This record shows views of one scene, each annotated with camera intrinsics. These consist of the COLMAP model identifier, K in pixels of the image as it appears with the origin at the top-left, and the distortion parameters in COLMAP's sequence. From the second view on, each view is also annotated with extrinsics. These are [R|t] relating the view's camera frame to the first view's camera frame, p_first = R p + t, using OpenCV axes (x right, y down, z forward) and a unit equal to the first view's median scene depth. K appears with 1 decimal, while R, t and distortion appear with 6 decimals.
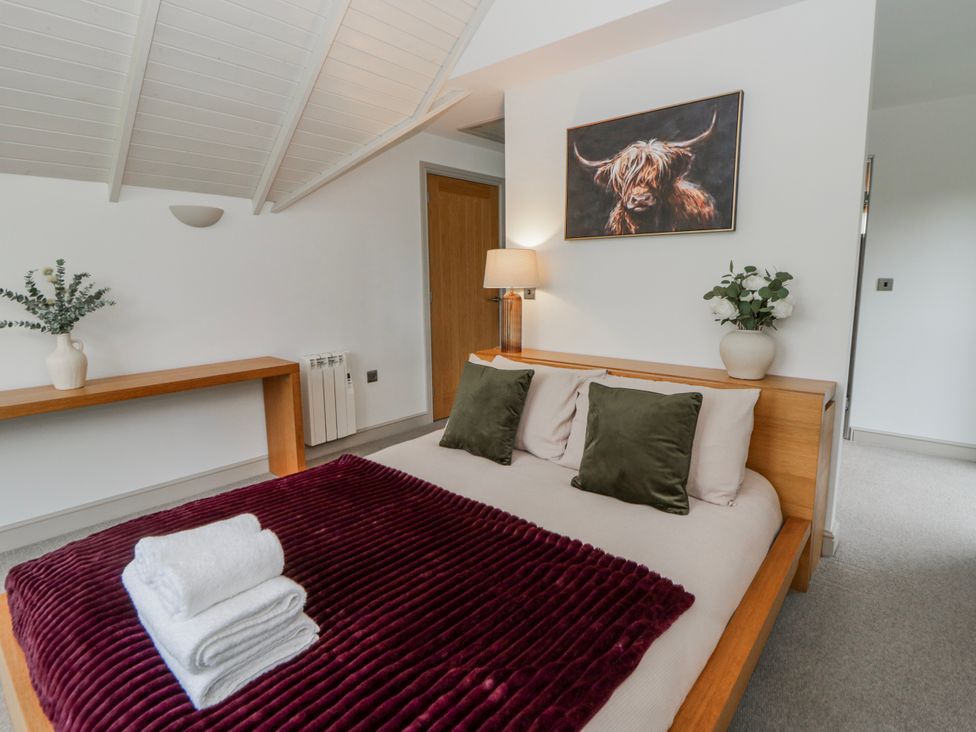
lens RADIAL K [[519.9, 0, 501.3], [0, 519.9, 347.7], [0, 0, 1]] dist [0.000054, -0.008047]
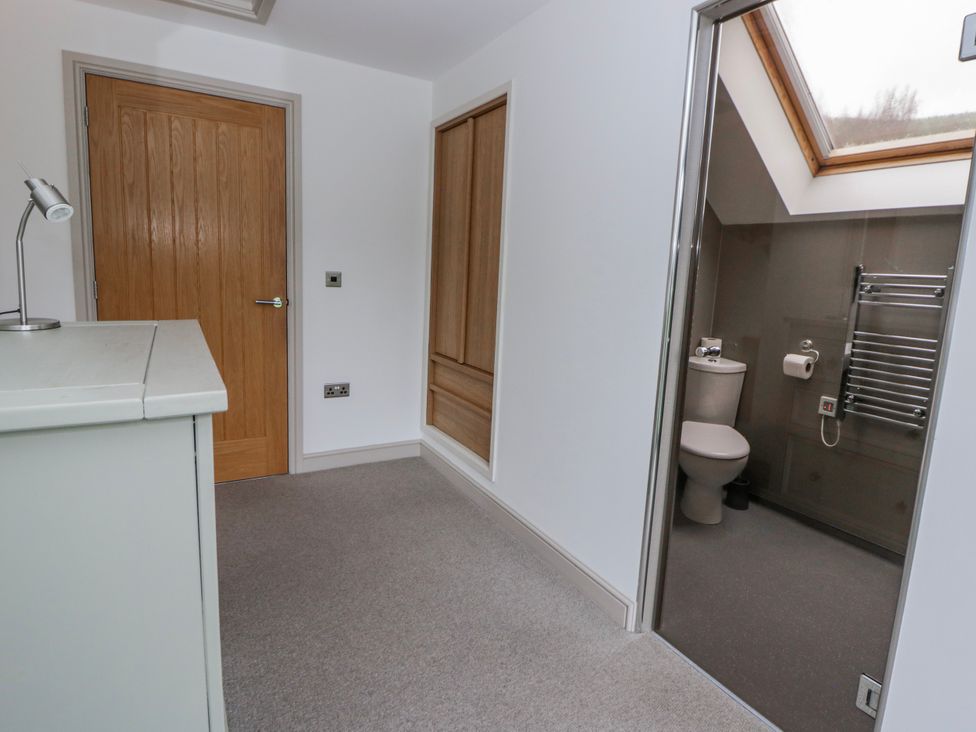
lens RADIAL K [[556.1, 0, 492.1], [0, 556.1, 349.4], [0, 0, 1]] dist [-0.007600, -0.003868]
pose [[0.942771, 0.098108, -0.318681, 0.770764], [-0.099182, 0.994986, 0.012898, -0.129043], [0.318349, 0.019448, 0.947774, 0.871098]]
